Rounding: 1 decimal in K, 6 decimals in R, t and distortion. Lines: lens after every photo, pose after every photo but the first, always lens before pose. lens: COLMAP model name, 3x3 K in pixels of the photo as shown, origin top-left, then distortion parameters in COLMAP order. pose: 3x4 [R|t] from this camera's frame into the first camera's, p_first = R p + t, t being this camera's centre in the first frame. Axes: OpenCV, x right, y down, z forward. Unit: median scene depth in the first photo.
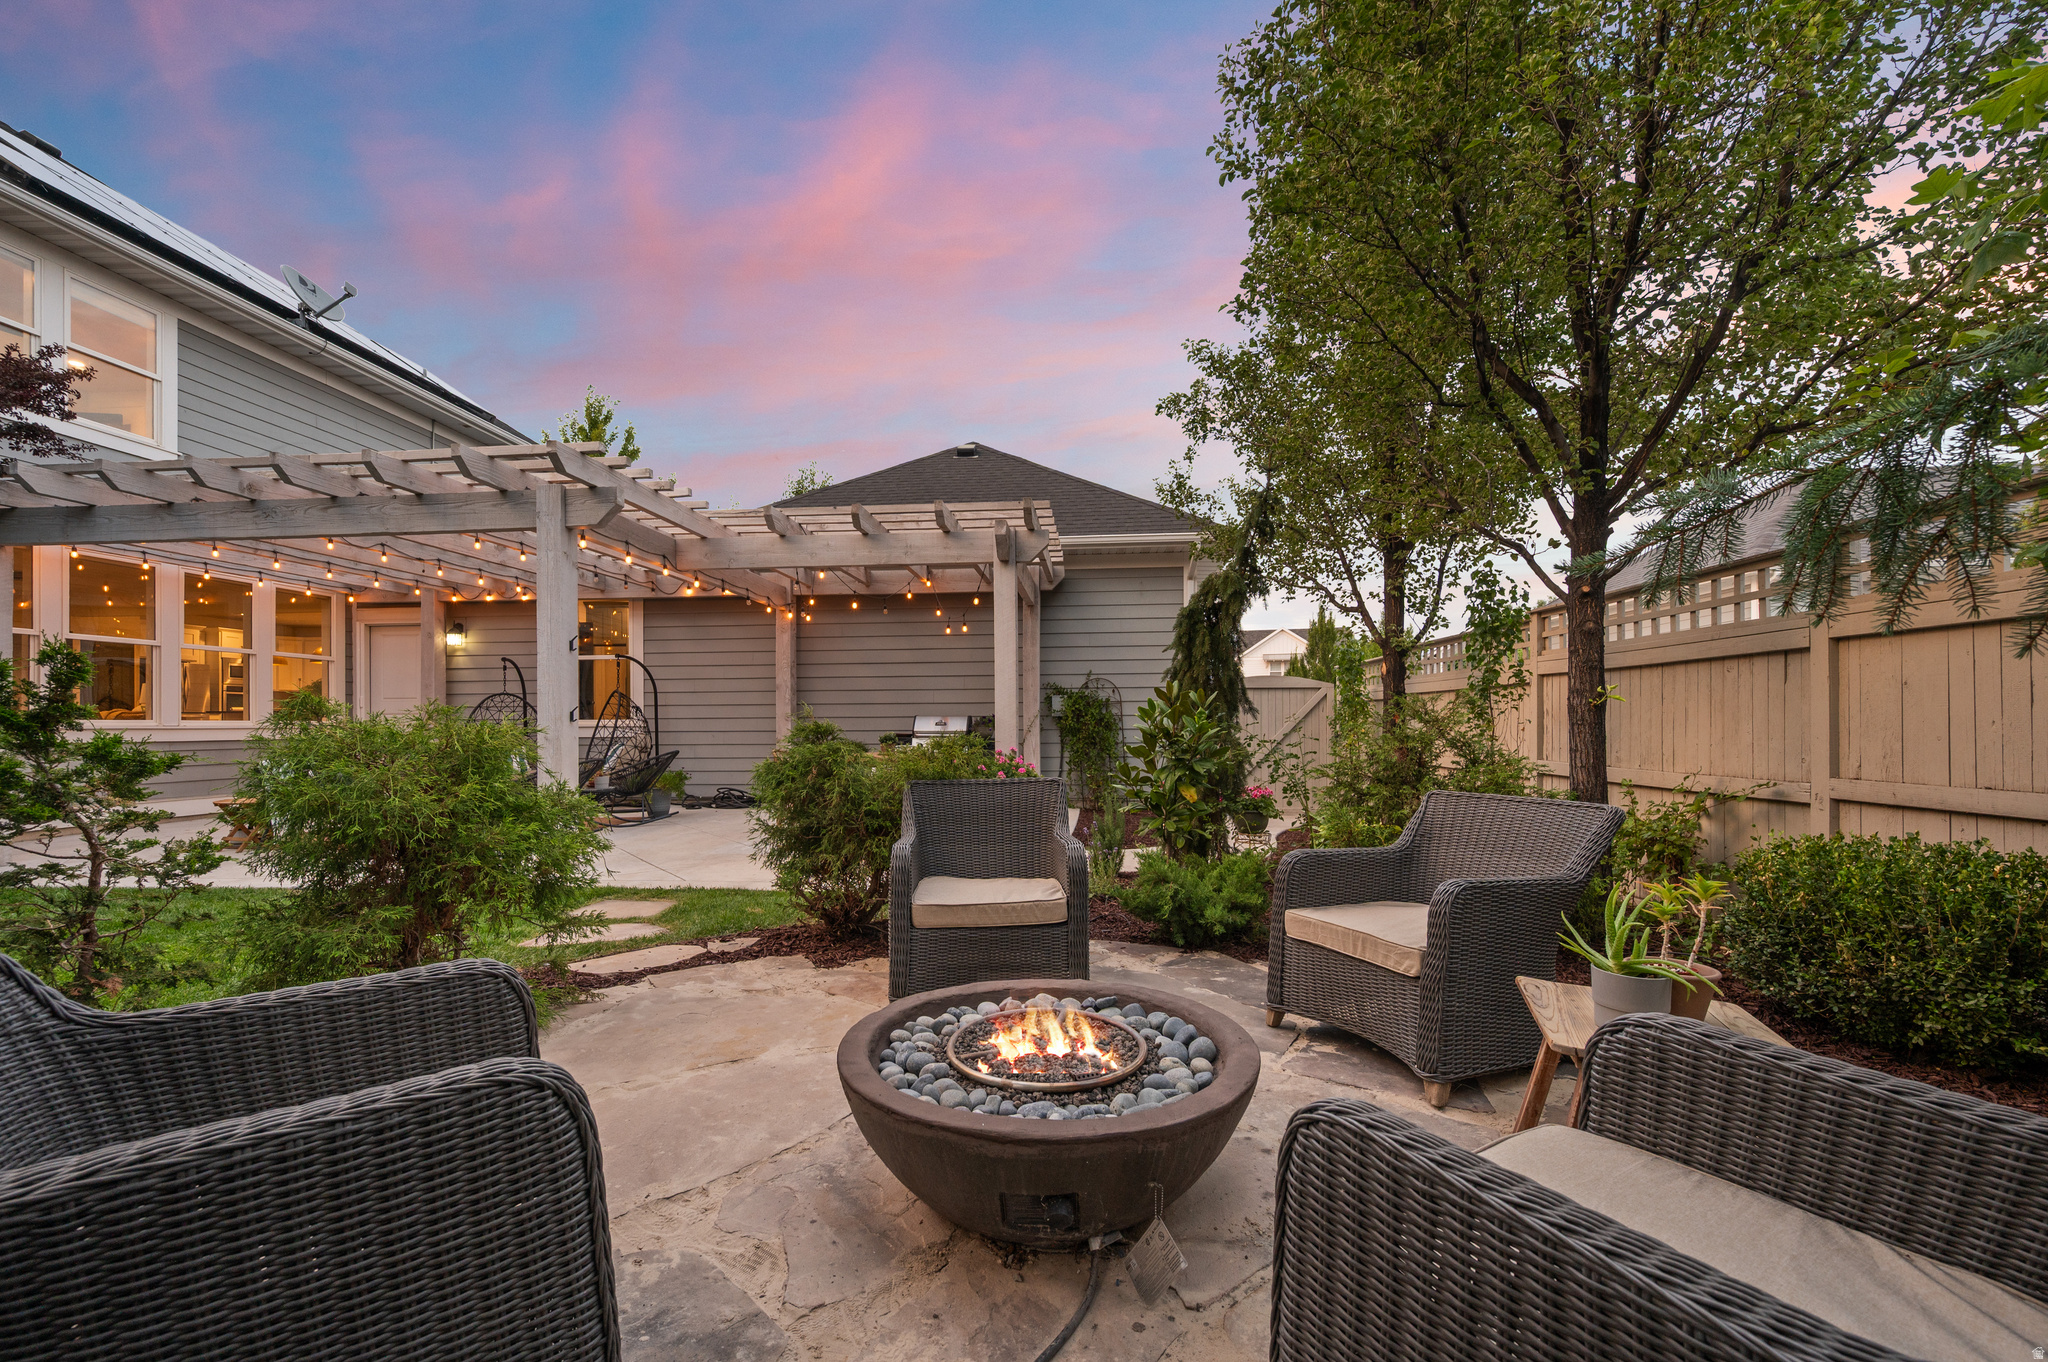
lens RADIAL K [[830.9, 0, 995.2], [0, 830.9, 720.4], [0, 0, 1]] dist [0.003044, 0.000059]
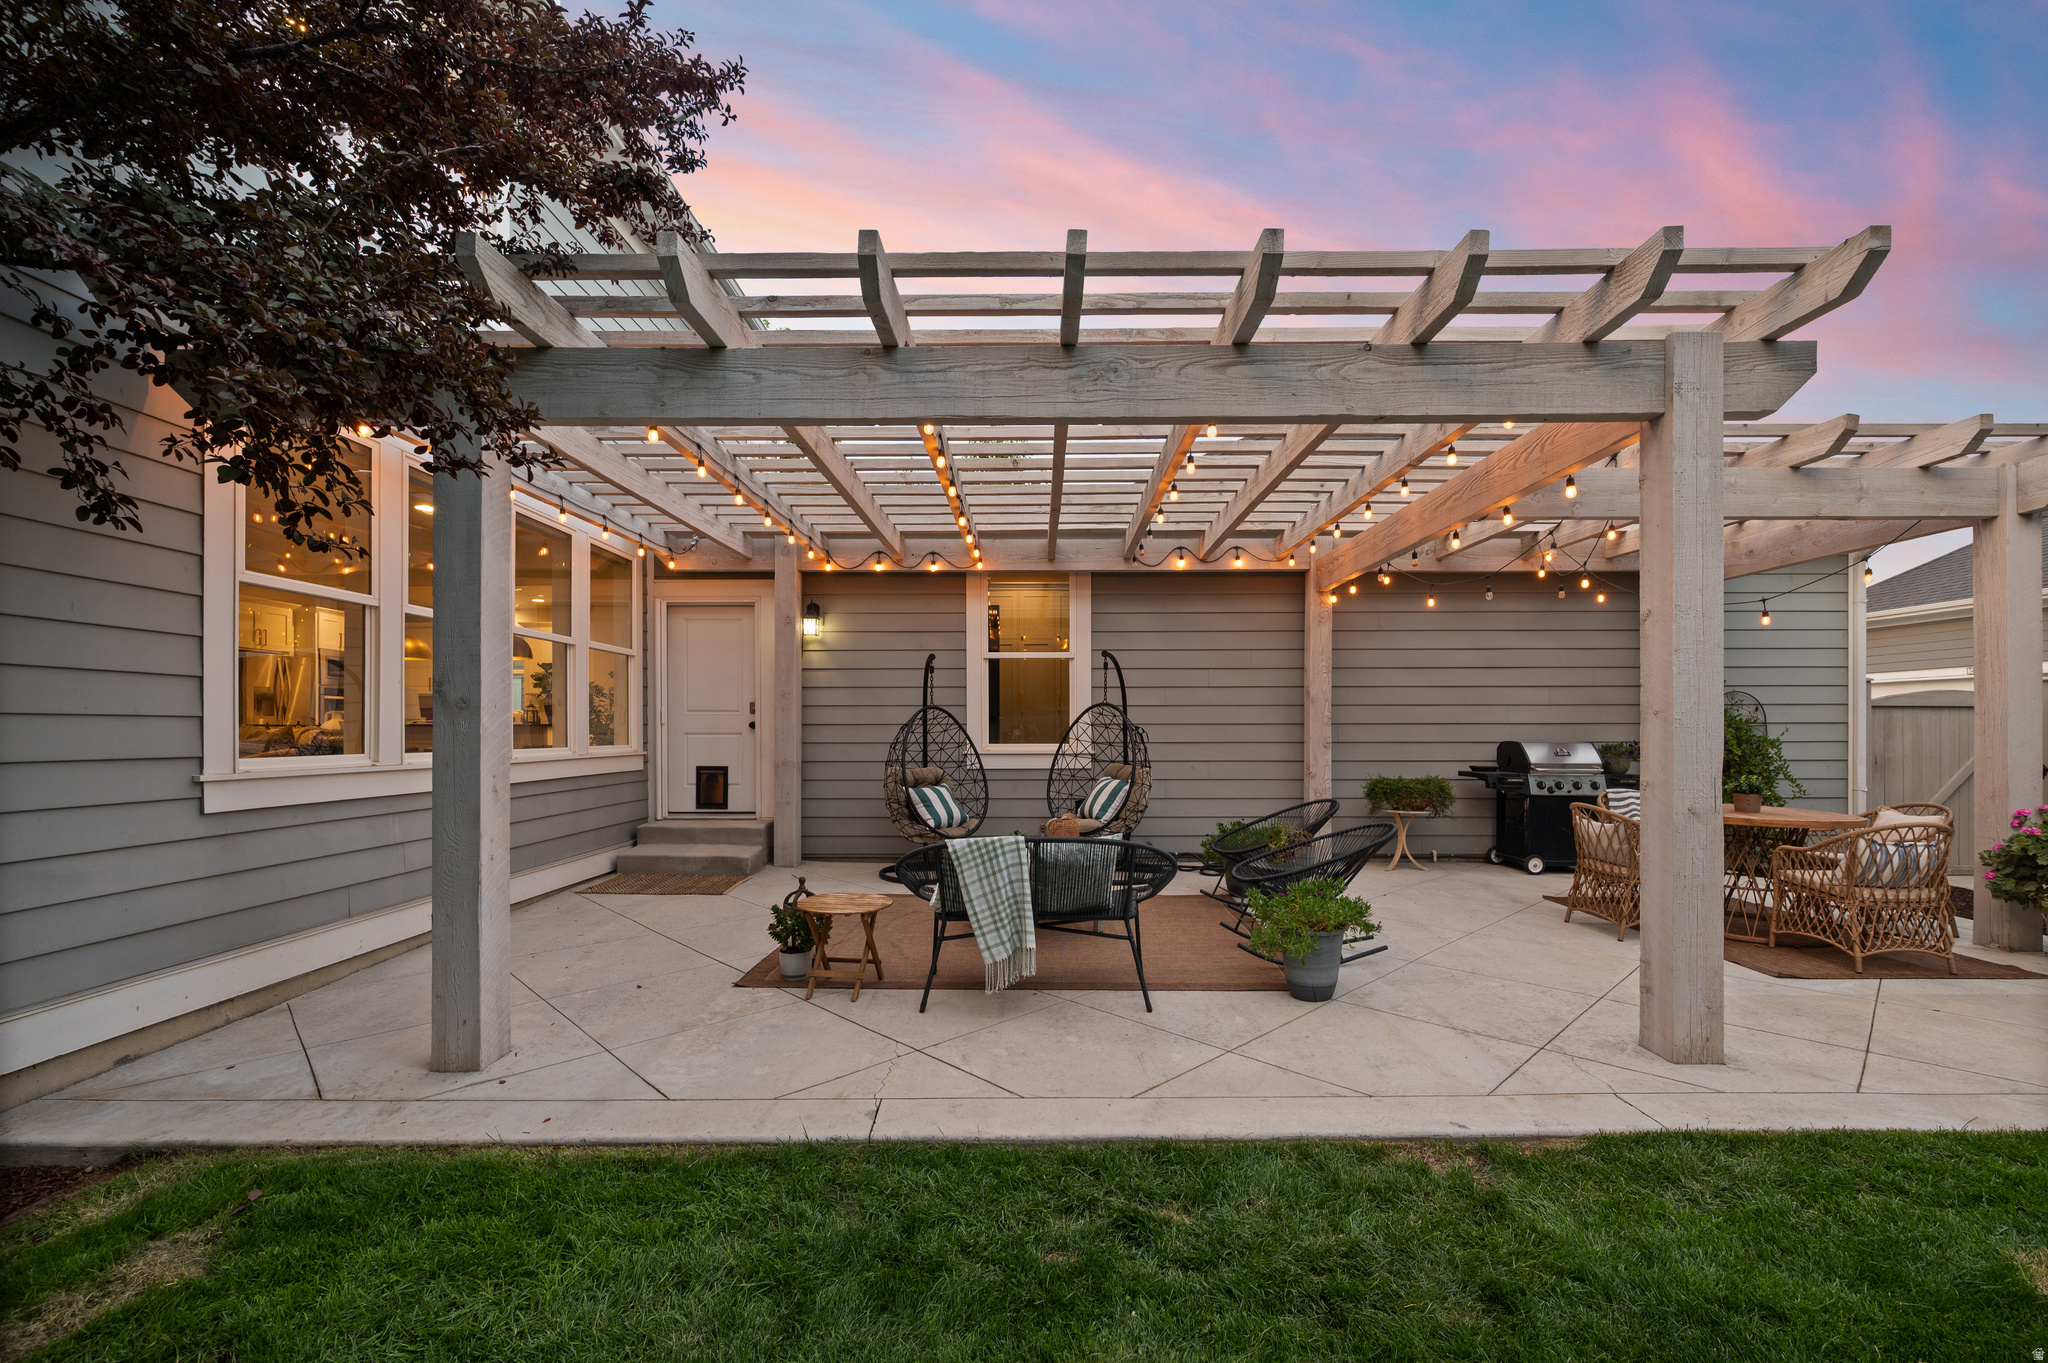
lens RADIAL K [[880.9, 0, 1042.6], [0, 880.9, 728.4], [0, 0, 1]] dist [-0.002307, 0.000360]
pose [[0.996857, 0.005284, 0.079051, -0.532415], [-0.005199, 0.999986, -0.001272, -0.013536], [-0.079057, 0.000857, 0.996870, 0.265503]]
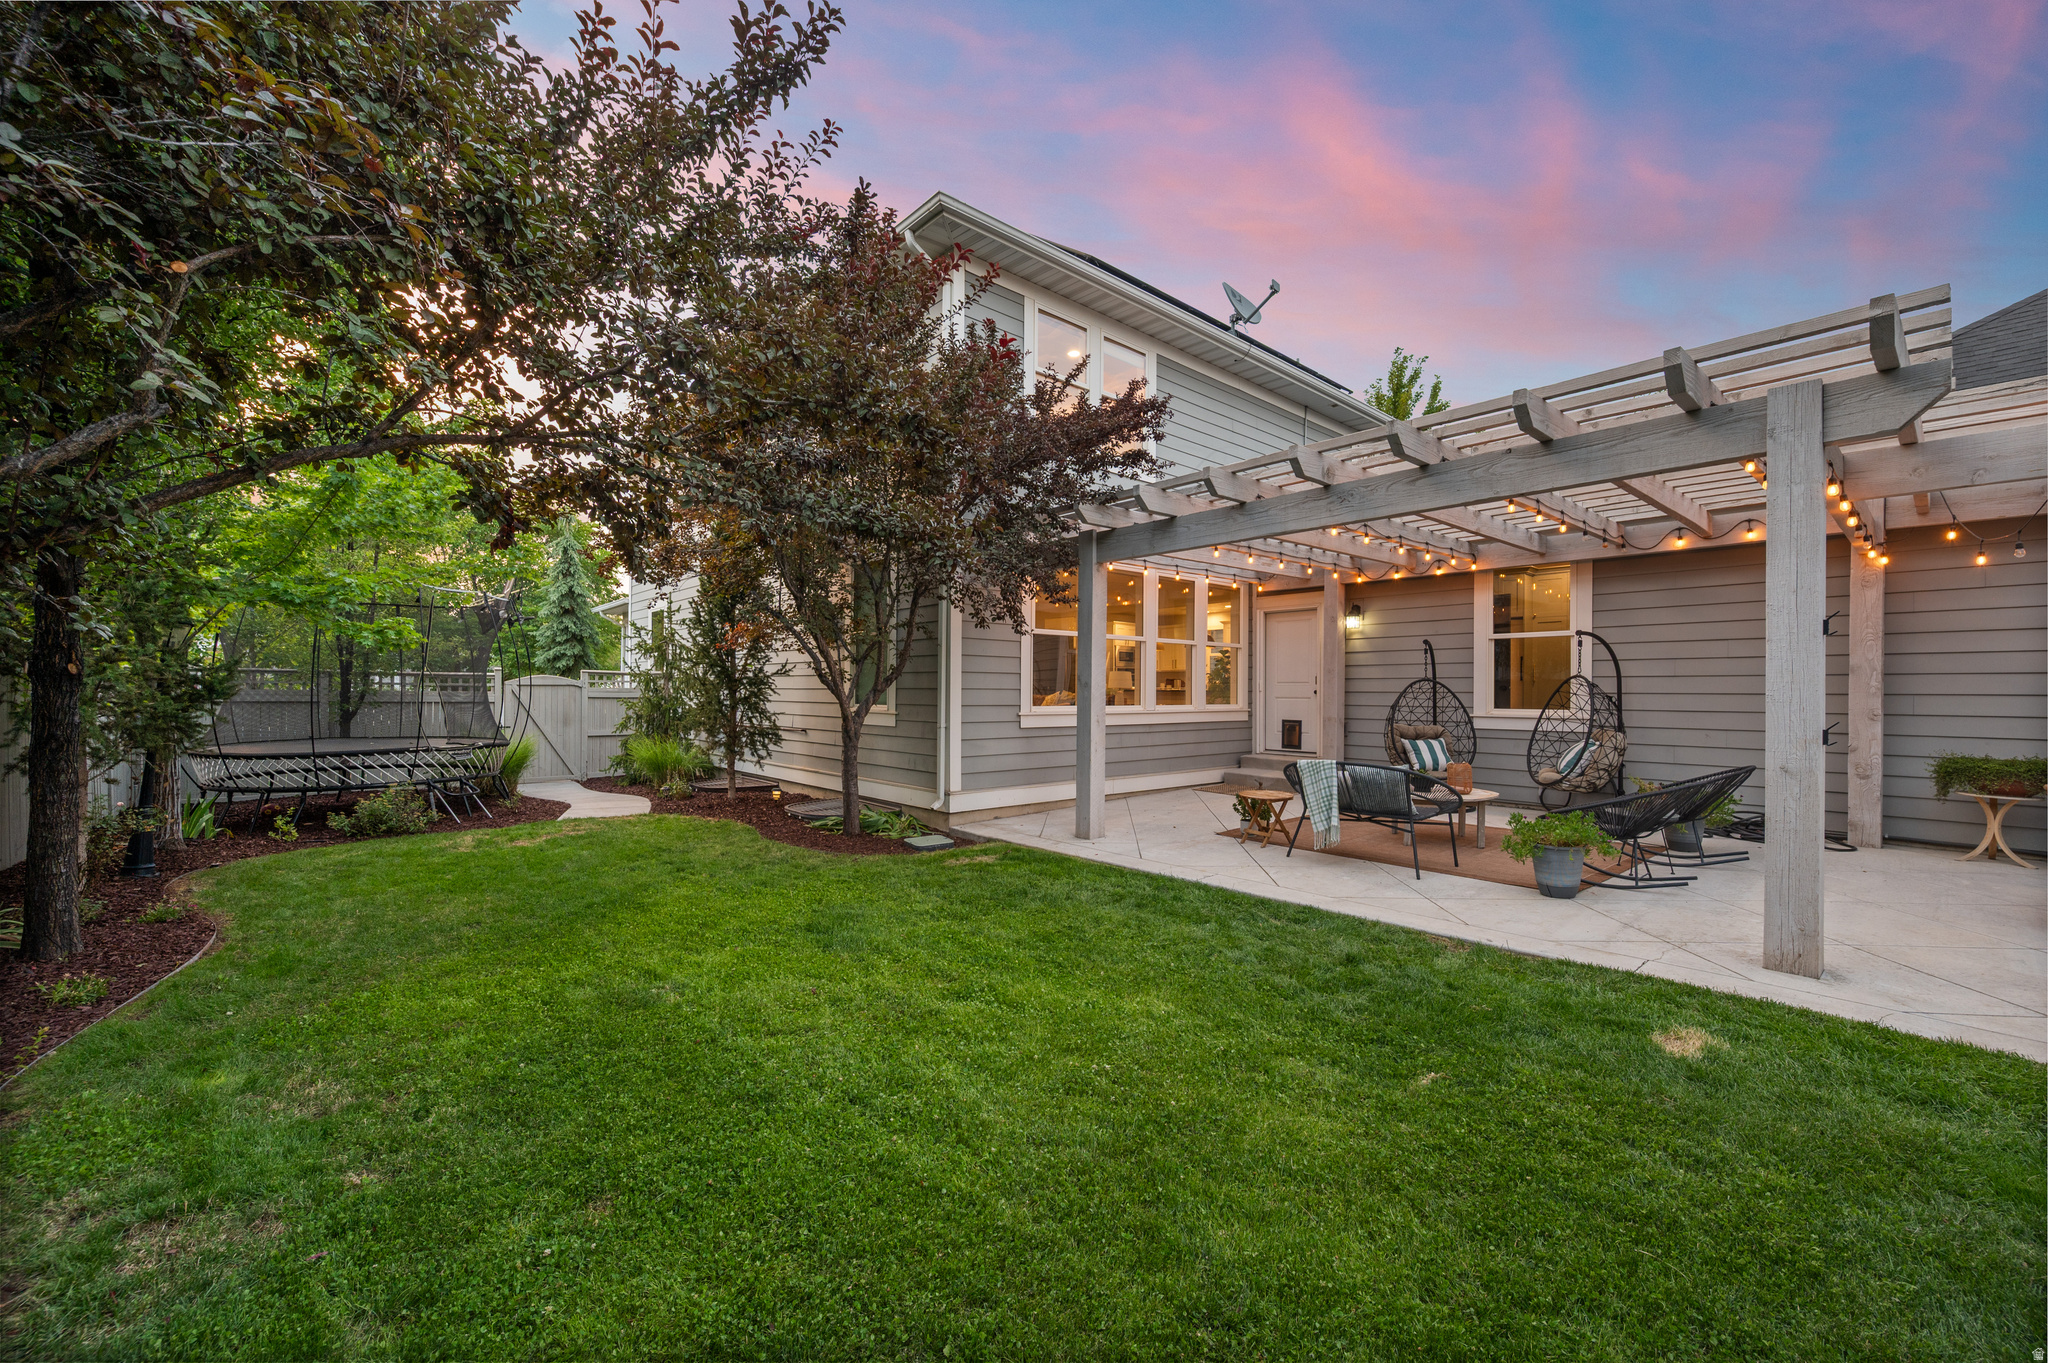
lens RADIAL K [[830.9, 0, 1032.9], [0, 830.9, 691.3], [0, 0, 1]] dist [0.003044, 0.000059]
pose [[0.714535, 0.010485, -0.699521, -0.249255], [-0.009477, 0.999941, 0.005307, -0.019400], [0.699535, 0.002838, 0.714592, 0.056844]]
